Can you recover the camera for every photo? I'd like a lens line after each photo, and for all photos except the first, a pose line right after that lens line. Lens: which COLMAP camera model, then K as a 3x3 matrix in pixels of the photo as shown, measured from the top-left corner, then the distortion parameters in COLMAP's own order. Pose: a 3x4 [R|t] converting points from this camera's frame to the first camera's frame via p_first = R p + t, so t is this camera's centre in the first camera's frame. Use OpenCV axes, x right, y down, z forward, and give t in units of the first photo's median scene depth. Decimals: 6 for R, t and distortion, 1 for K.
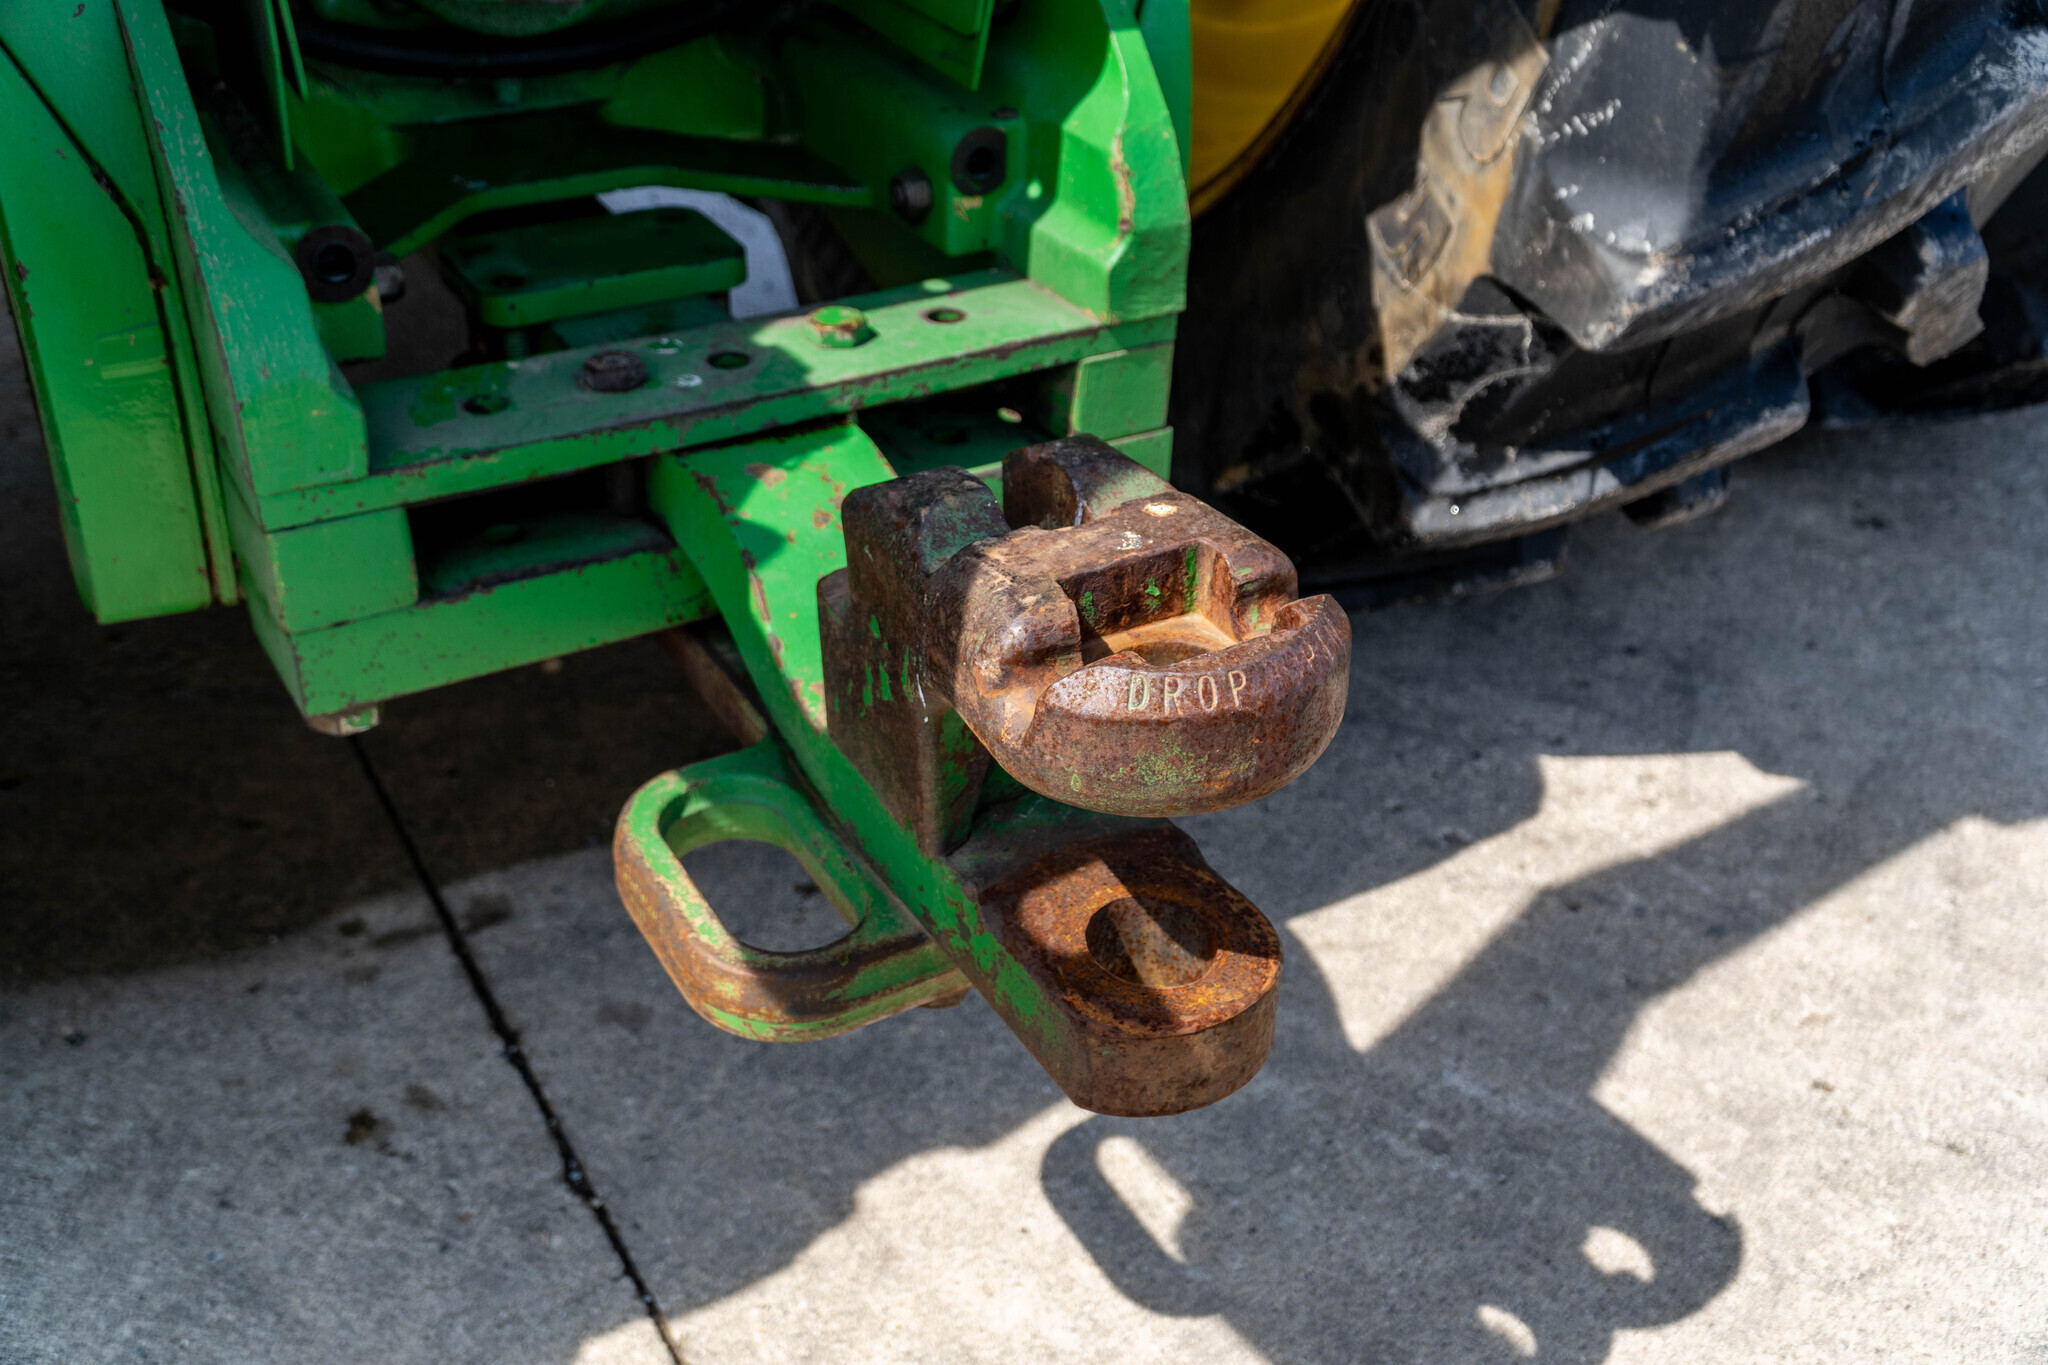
lens RADIAL K [[2097.7, 0, 1021.8], [0, 2097.7, 672.8], [0, 0, 1]] dist [0.066384, 0.000000]
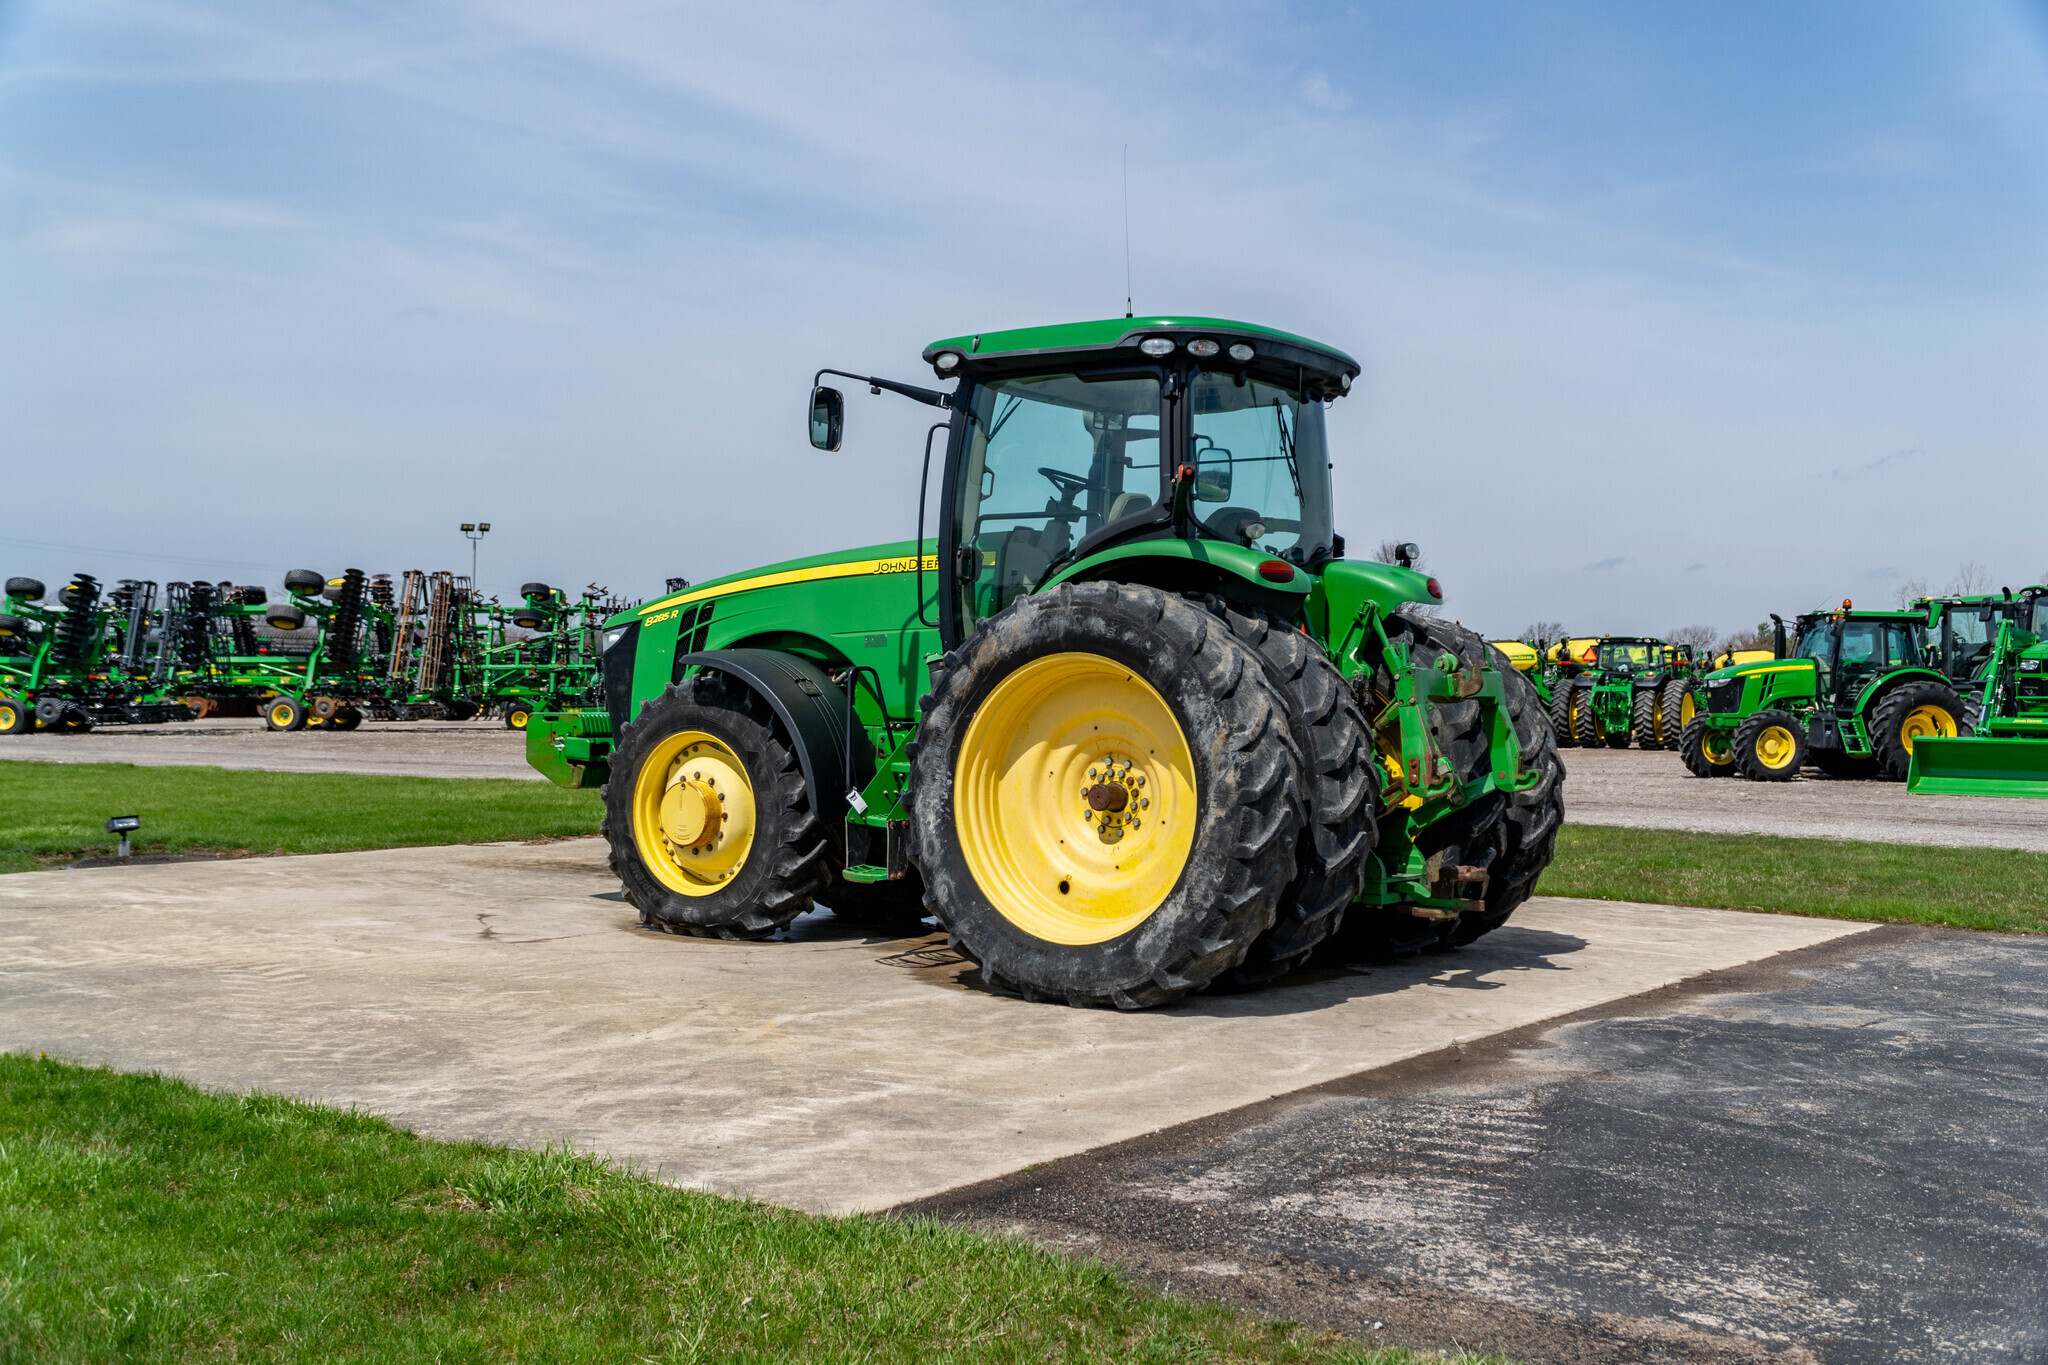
lens RADIAL K [[2218.3, 0, 1012.6], [0, 2218.3, 663.7], [0, 0, 1]] dist [0.077252, 0.000000]
pose [[0.910930, -0.002710, 0.412552, -5.064401], [0.223052, 0.844463, -0.486960, 3.069848], [-0.347065, 0.535607, 0.769851, -5.749417]]
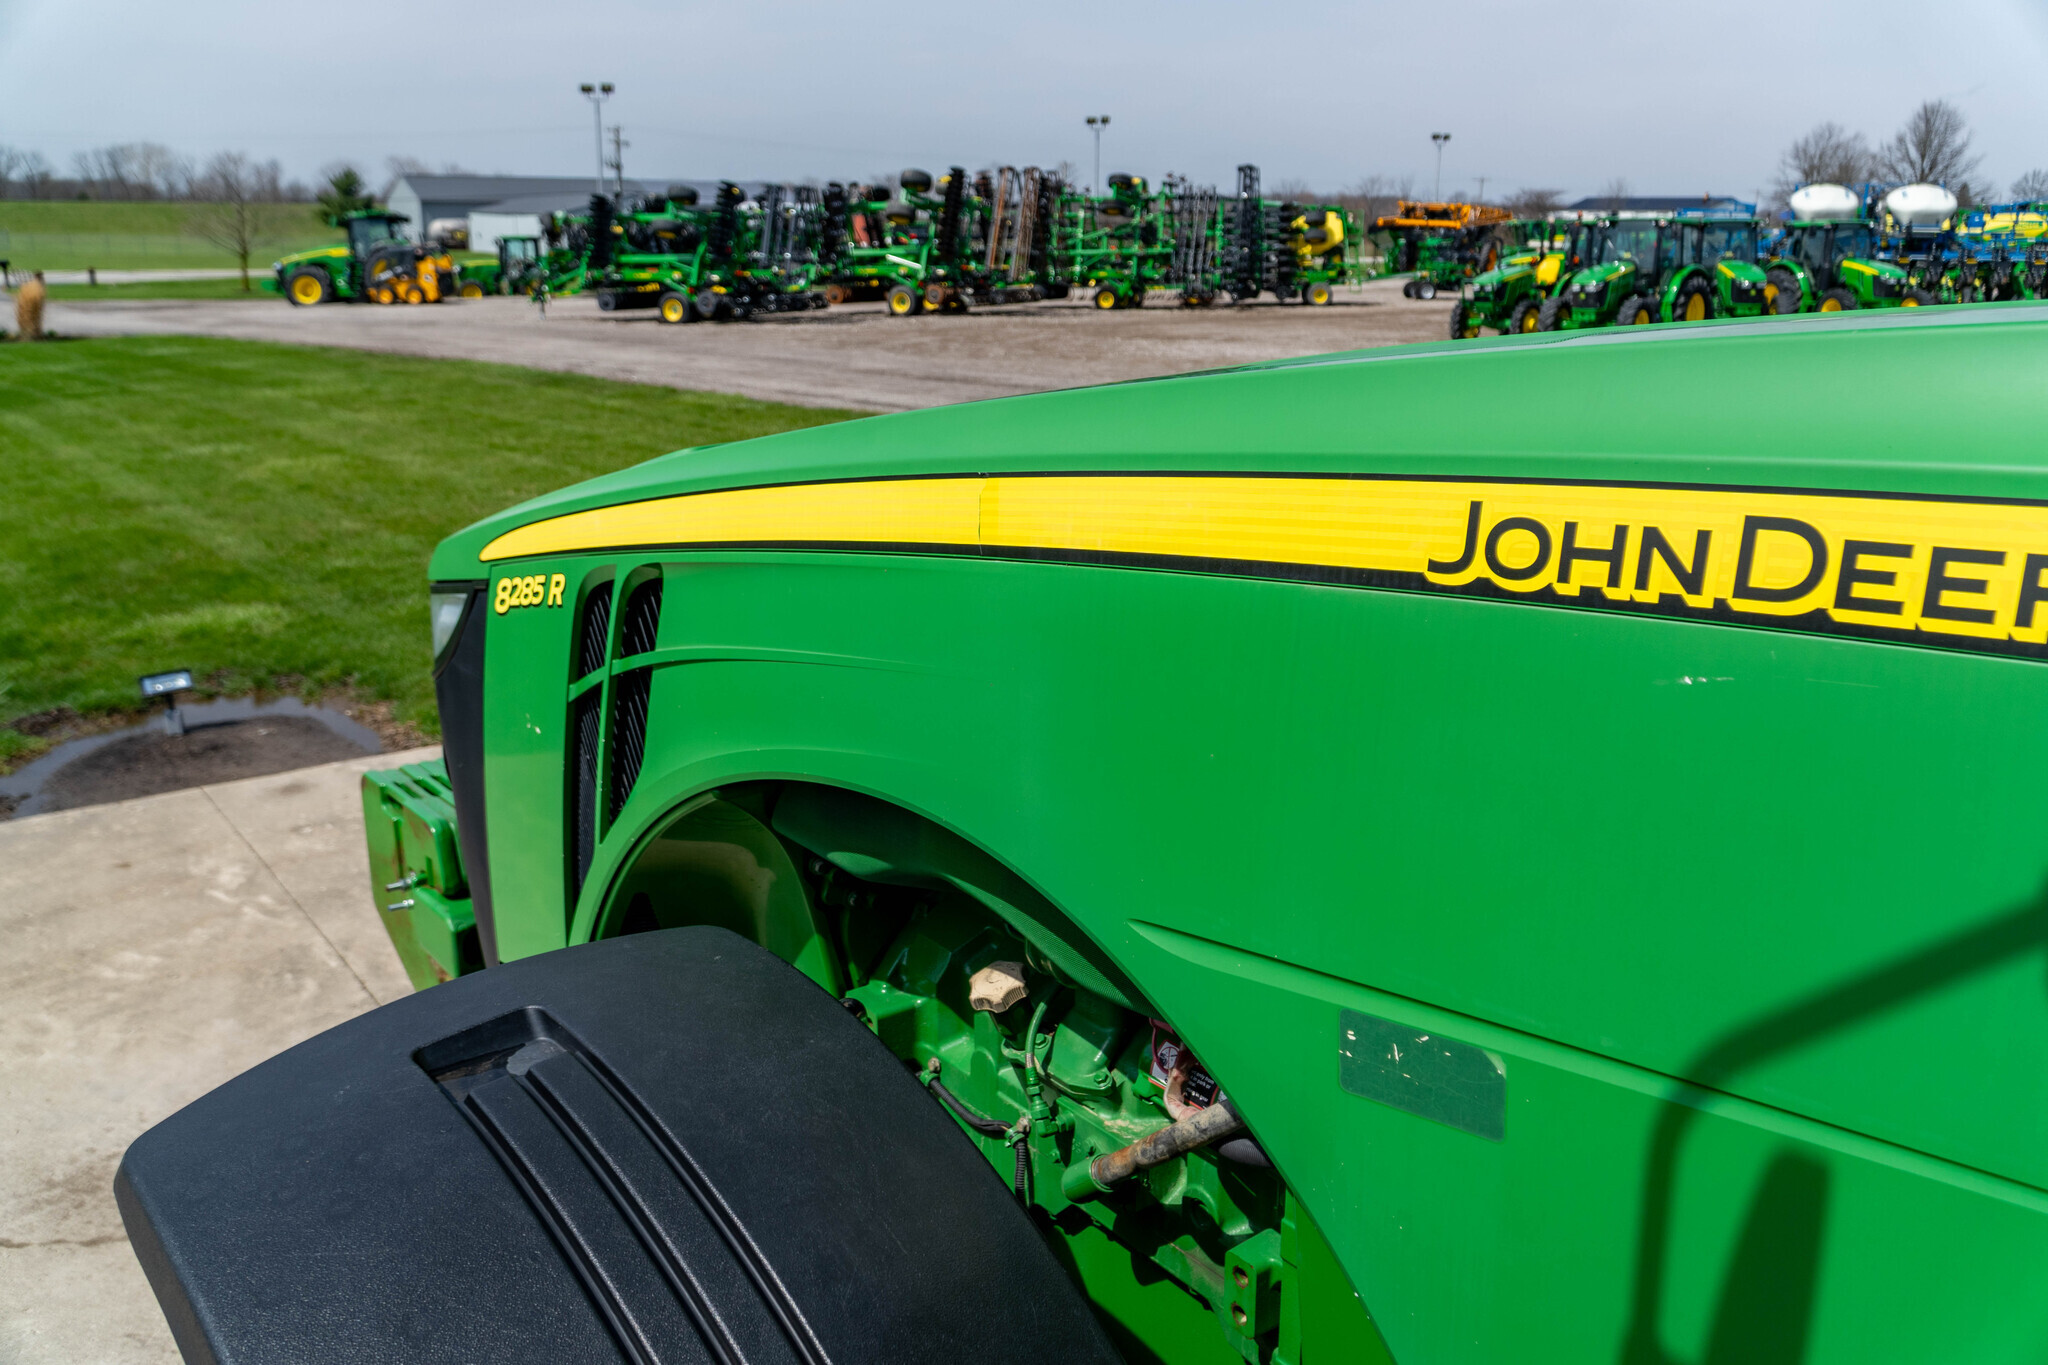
lens RADIAL K [[1637.7, 0, 1016.6], [0, 1637.7, 654.9], [0, 0, 1]] dist [0.005482, -0.004366]
pose [[0.992176, -0.052756, 0.113150, -1.881900], [0.084800, 0.949952, -0.300667, -1.942952], [-0.091625, 0.307909, 0.946993, 1.016312]]
